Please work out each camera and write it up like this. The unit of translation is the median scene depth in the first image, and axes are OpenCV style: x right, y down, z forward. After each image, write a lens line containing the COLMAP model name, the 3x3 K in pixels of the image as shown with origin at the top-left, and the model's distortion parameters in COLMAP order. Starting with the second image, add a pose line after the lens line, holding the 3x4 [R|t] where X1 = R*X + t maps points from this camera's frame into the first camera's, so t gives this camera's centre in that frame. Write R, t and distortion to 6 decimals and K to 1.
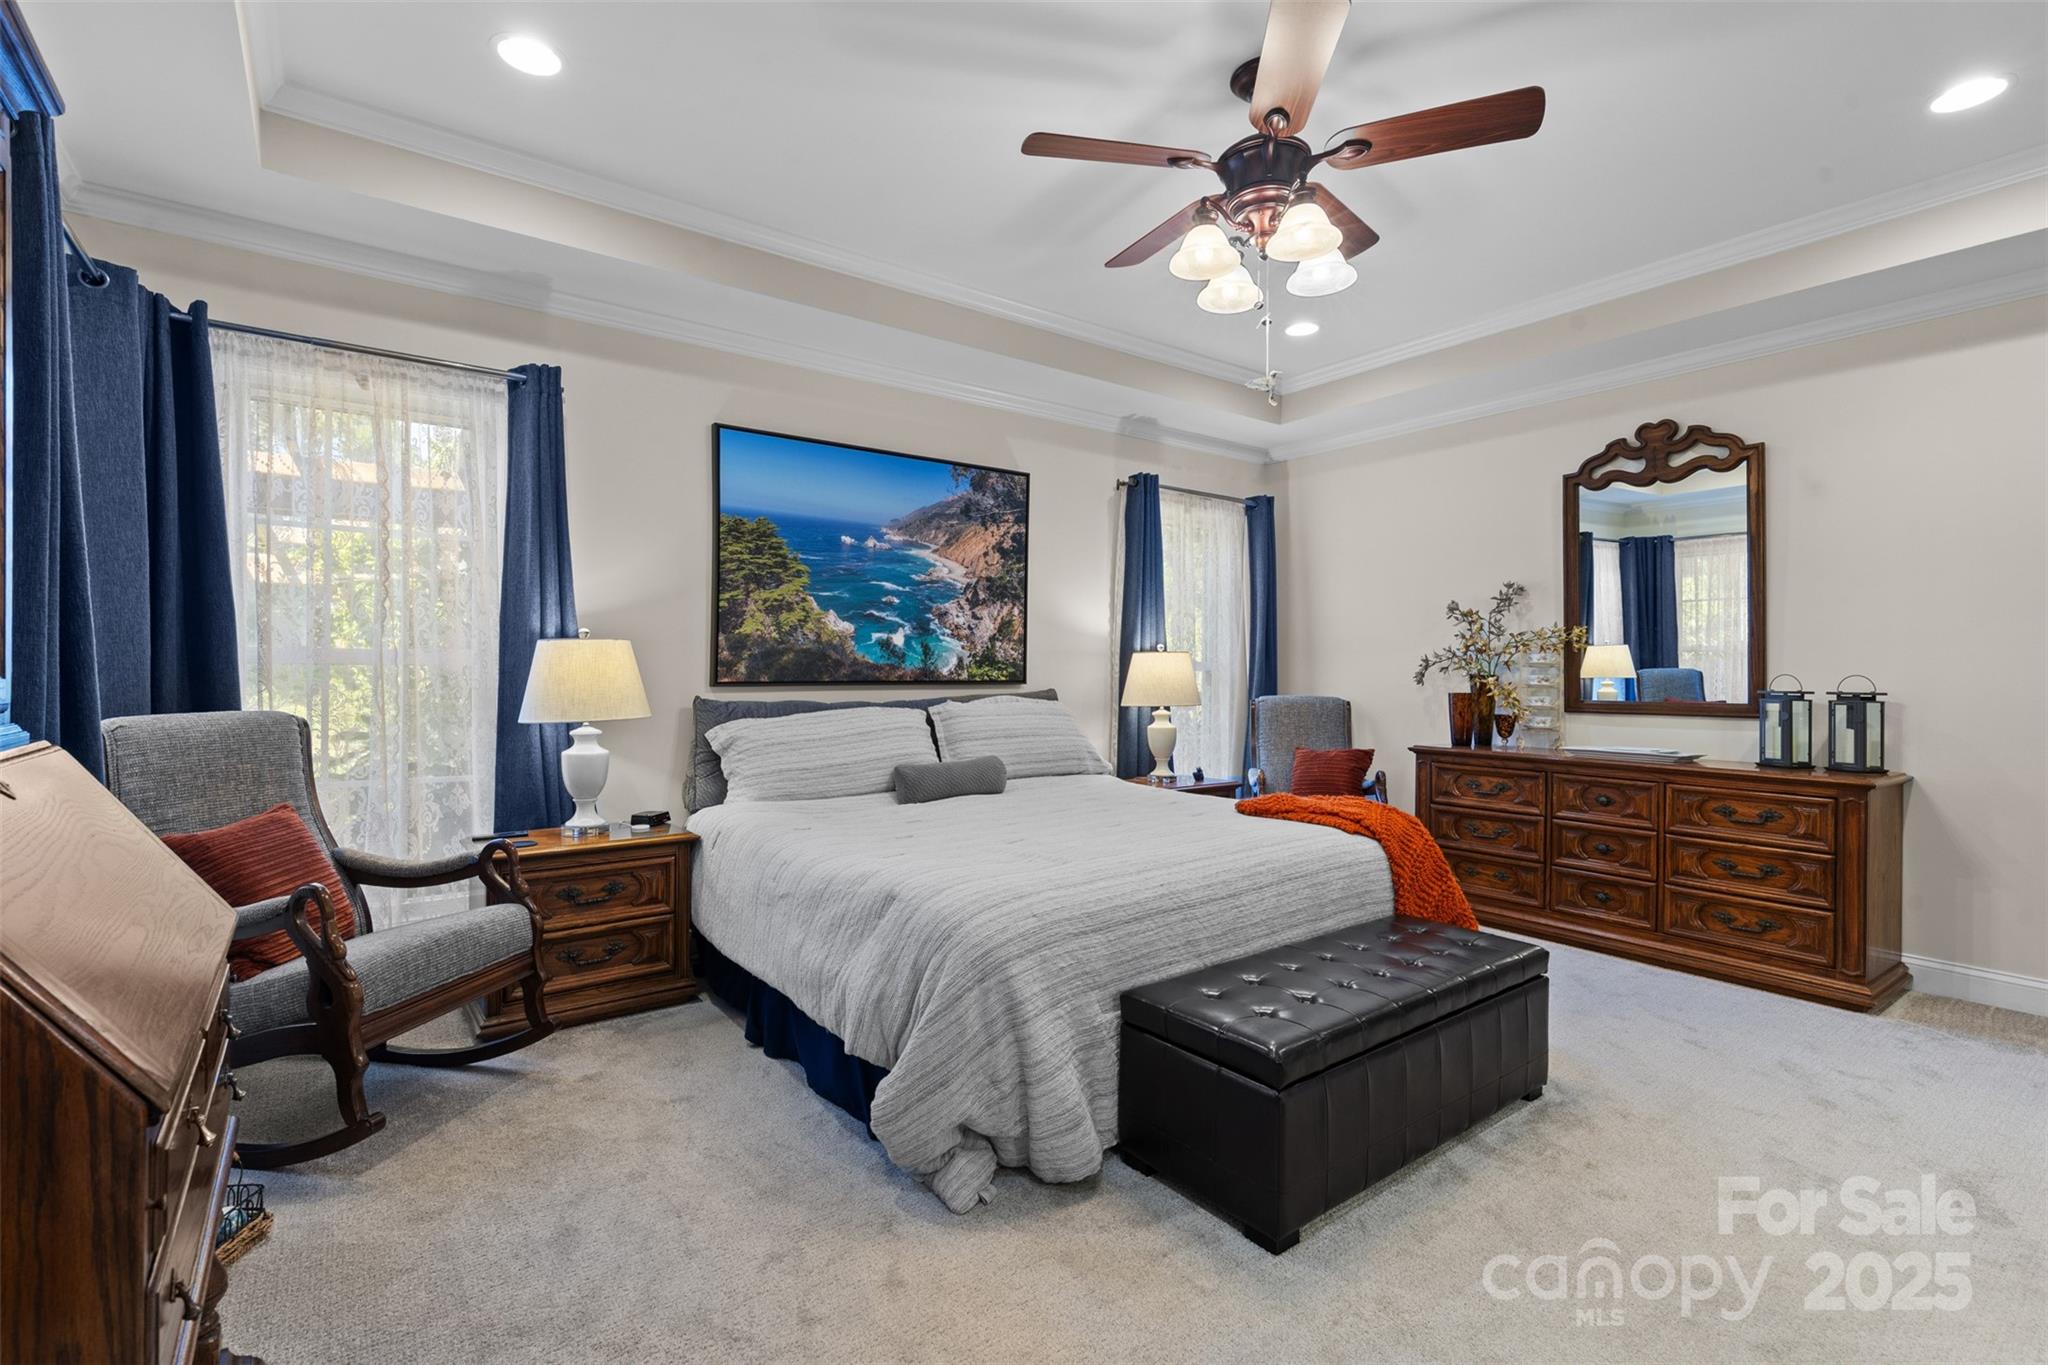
lens RADIAL K [[919.5, 0, 1014.2], [0, 919.5, 673.7], [0, 0, 1]] dist [0.006128, -0.002592]
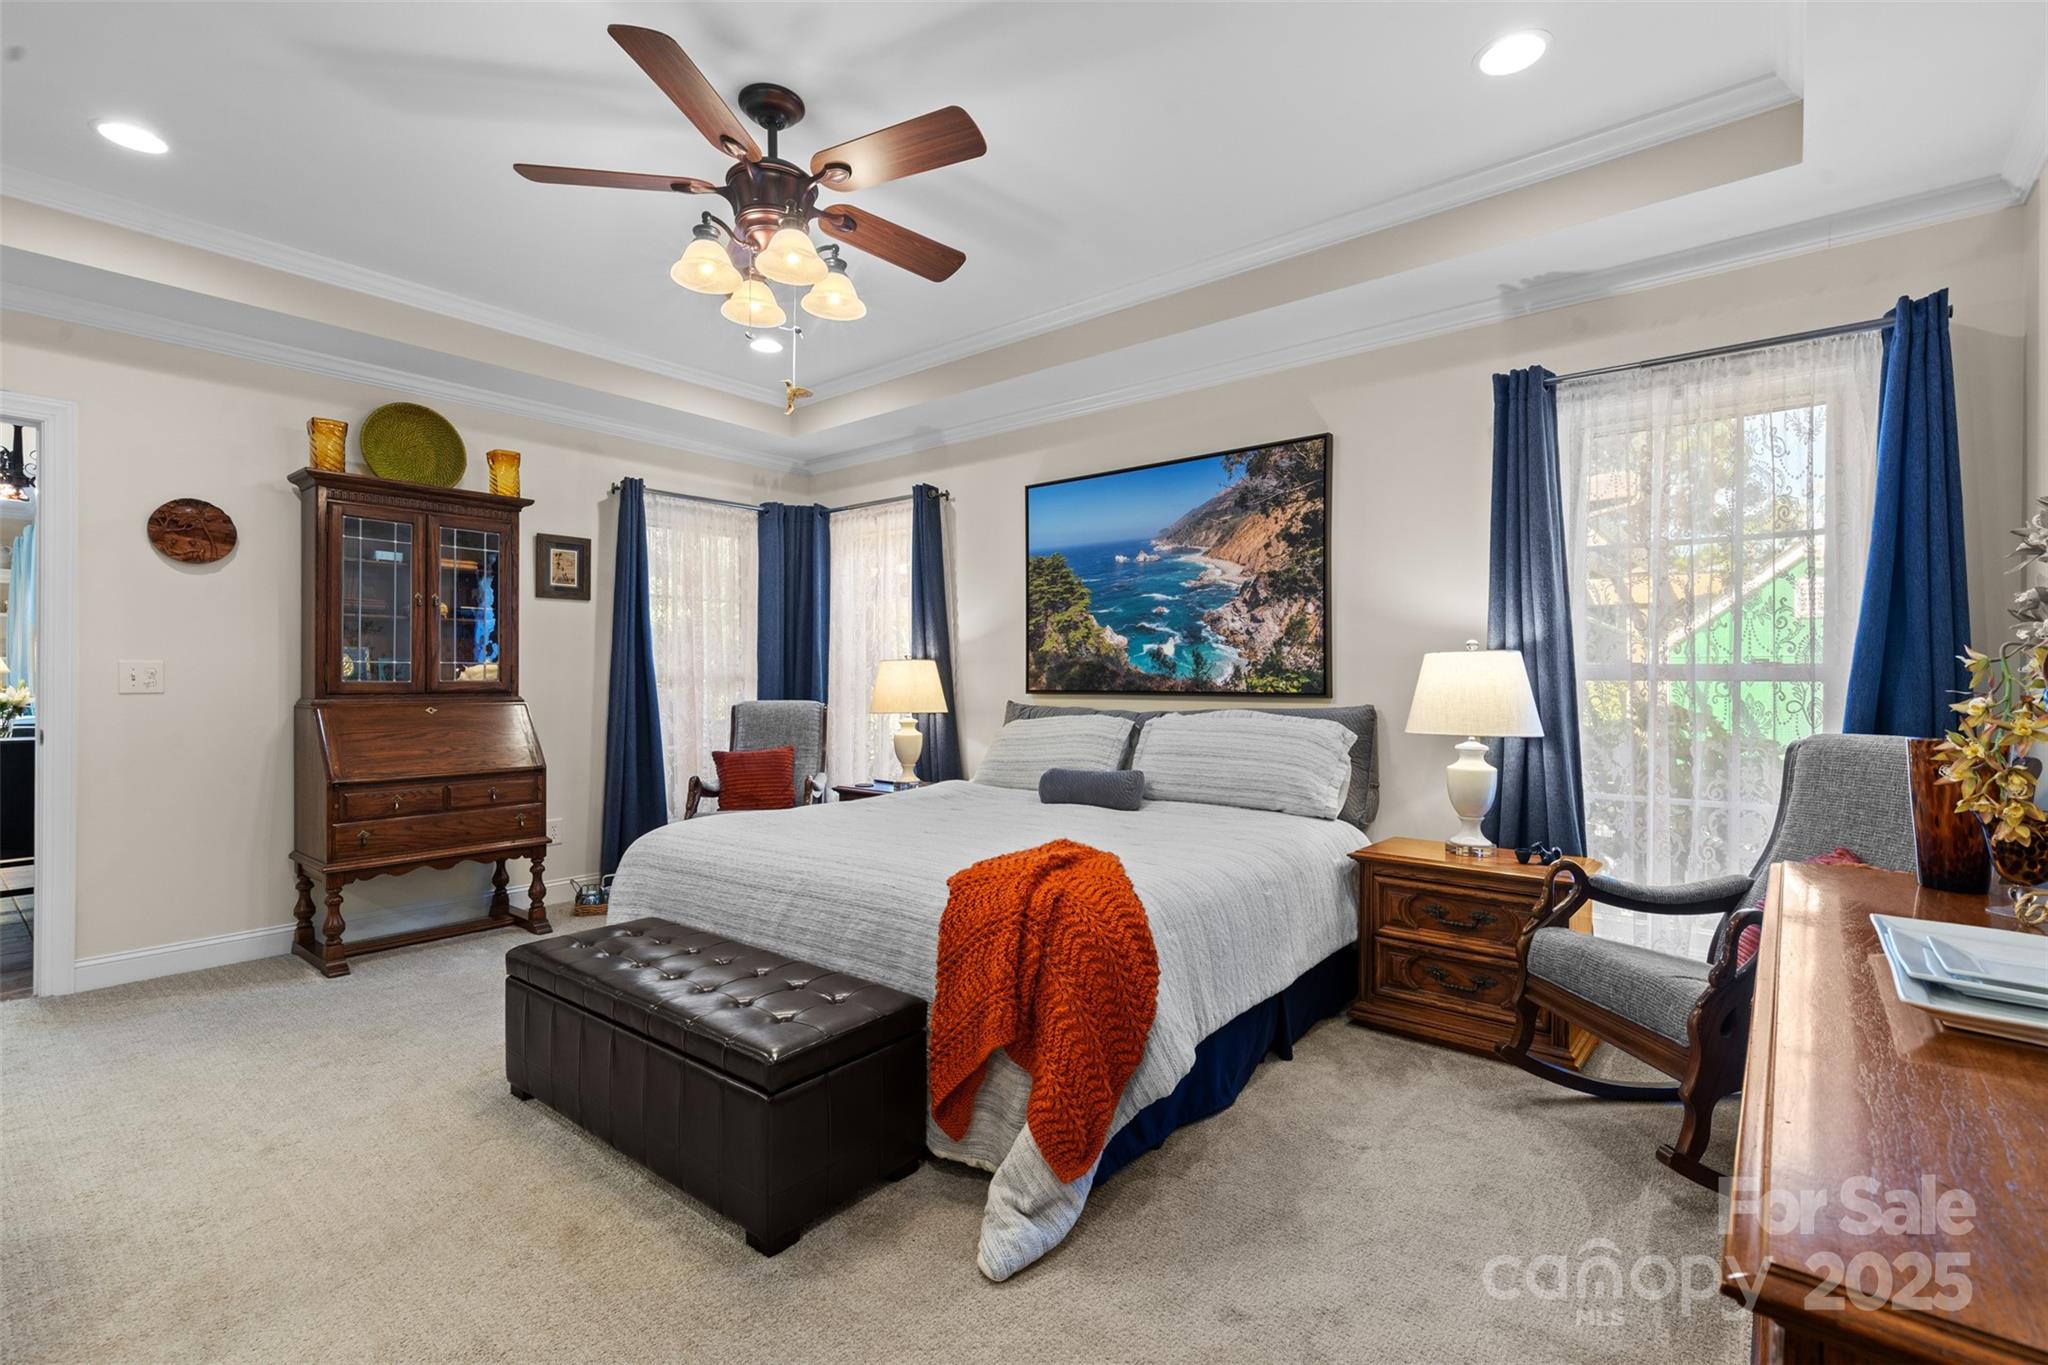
lens RADIAL K [[919.5, 0, 1025.5], [0, 919.5, 680.8], [0, 0, 1]] dist [0.006128, -0.002592]
pose [[0.251177, -0.004688, -0.967930, 0.748936], [-0.006901, 0.999954, -0.006634, 0.003796], [0.967917, 0.008346, 0.251133, 0.569620]]
